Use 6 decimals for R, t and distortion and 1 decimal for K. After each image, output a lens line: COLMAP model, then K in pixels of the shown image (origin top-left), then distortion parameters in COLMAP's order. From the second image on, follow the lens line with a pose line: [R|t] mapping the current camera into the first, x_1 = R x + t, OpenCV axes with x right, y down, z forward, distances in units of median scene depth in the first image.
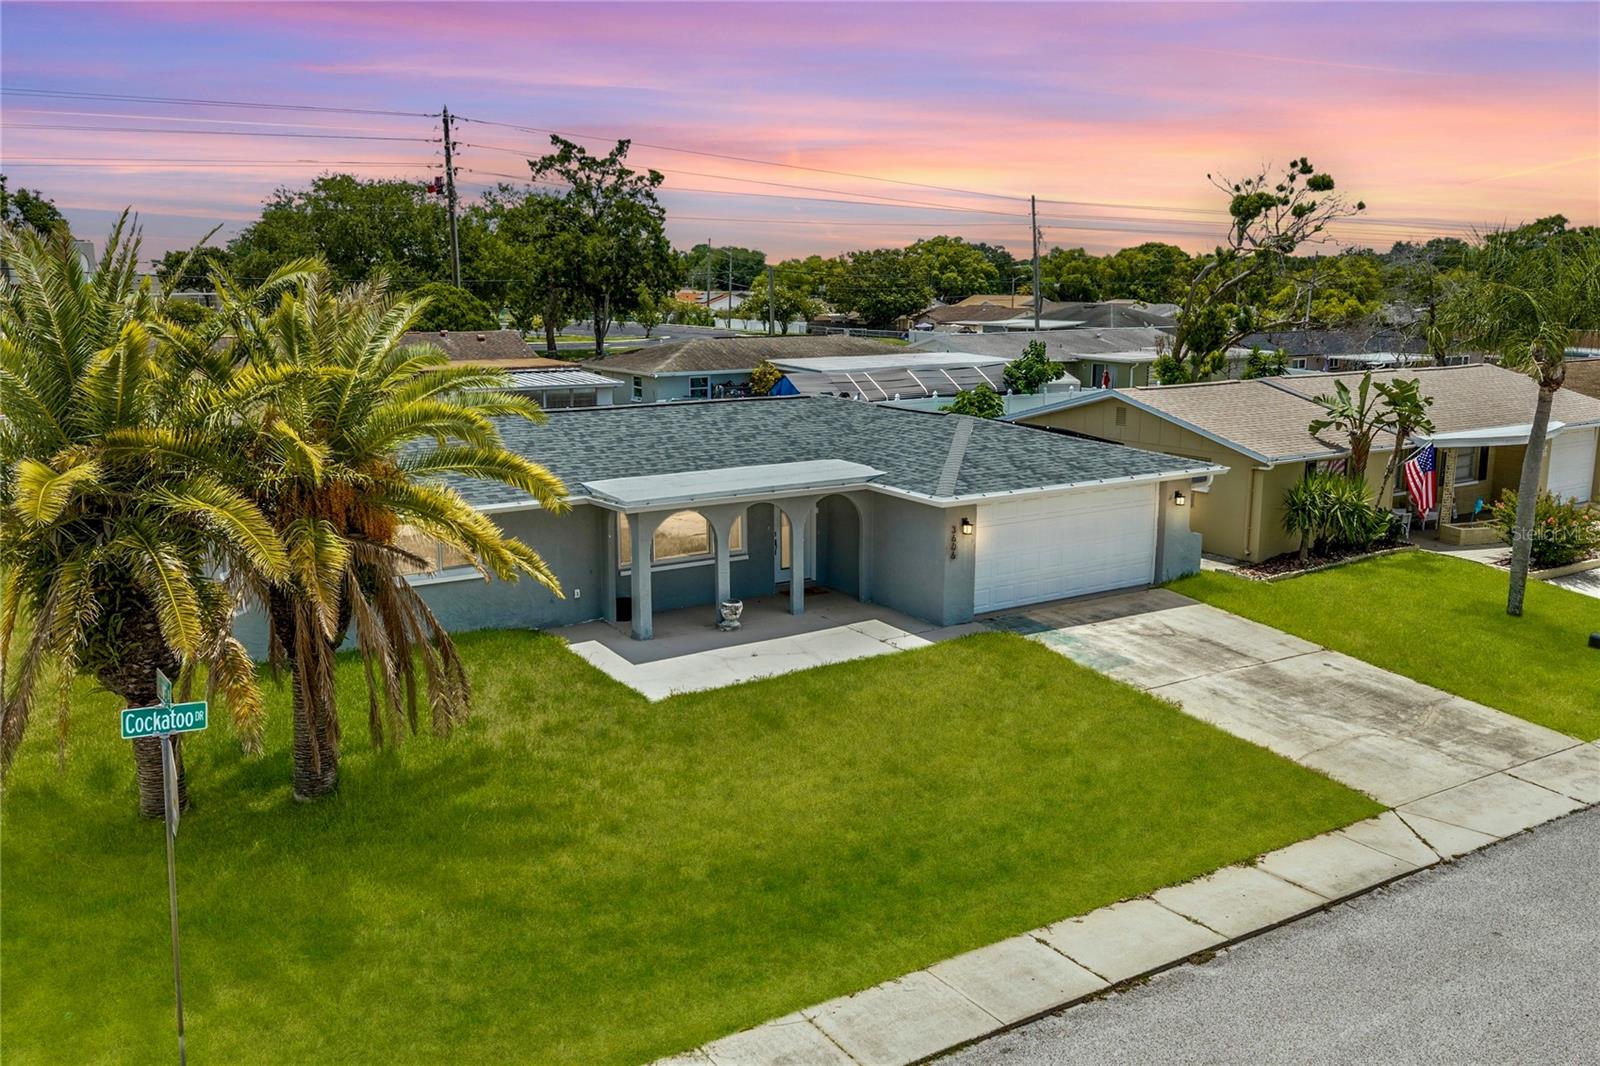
lens RADIAL K [[1330.6, 0, 806.4], [0, 1330.6, 522.9], [0, 0, 1]] dist [0.014761, -0.022393]
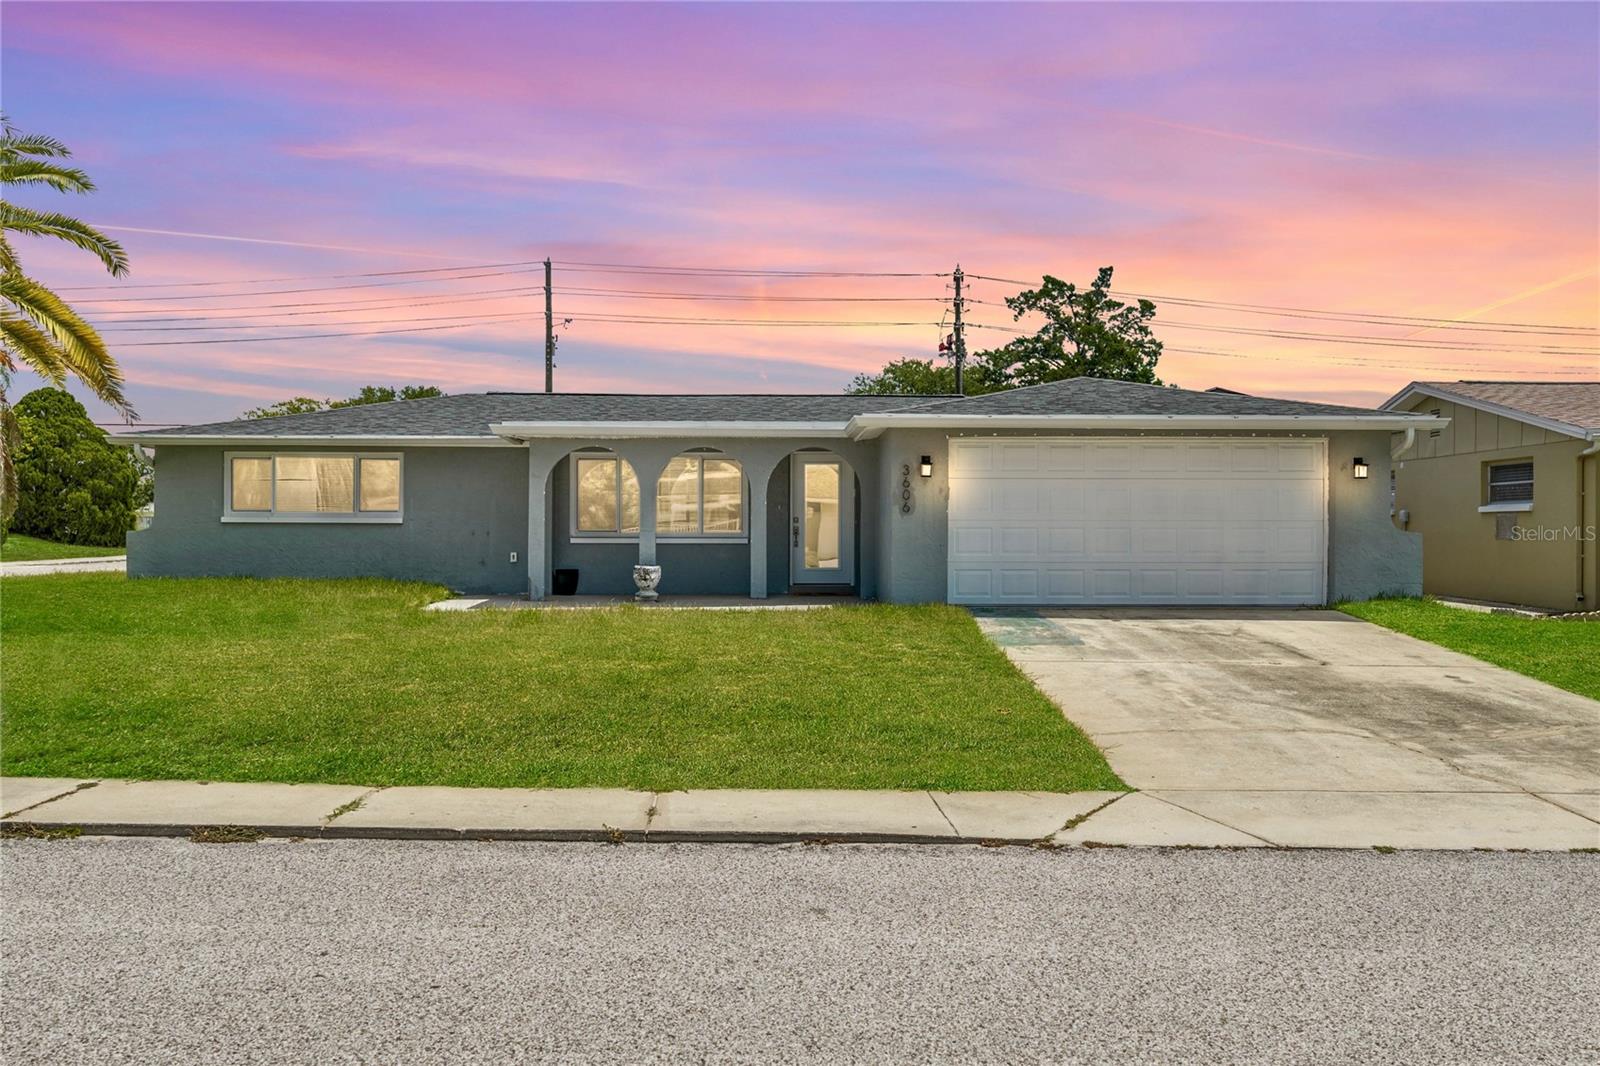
lens RADIAL K [[1330.6, 0, 798.6], [0, 1330.6, 538.8], [0, 0, 1]] dist [0.014761, -0.022393]
pose [[0.849955, 0.003897, -0.526841, 0.436125], [-0.099236, 0.983258, -0.152825, 0.155437], [0.517425, 0.182177, 0.836112, 0.380568]]
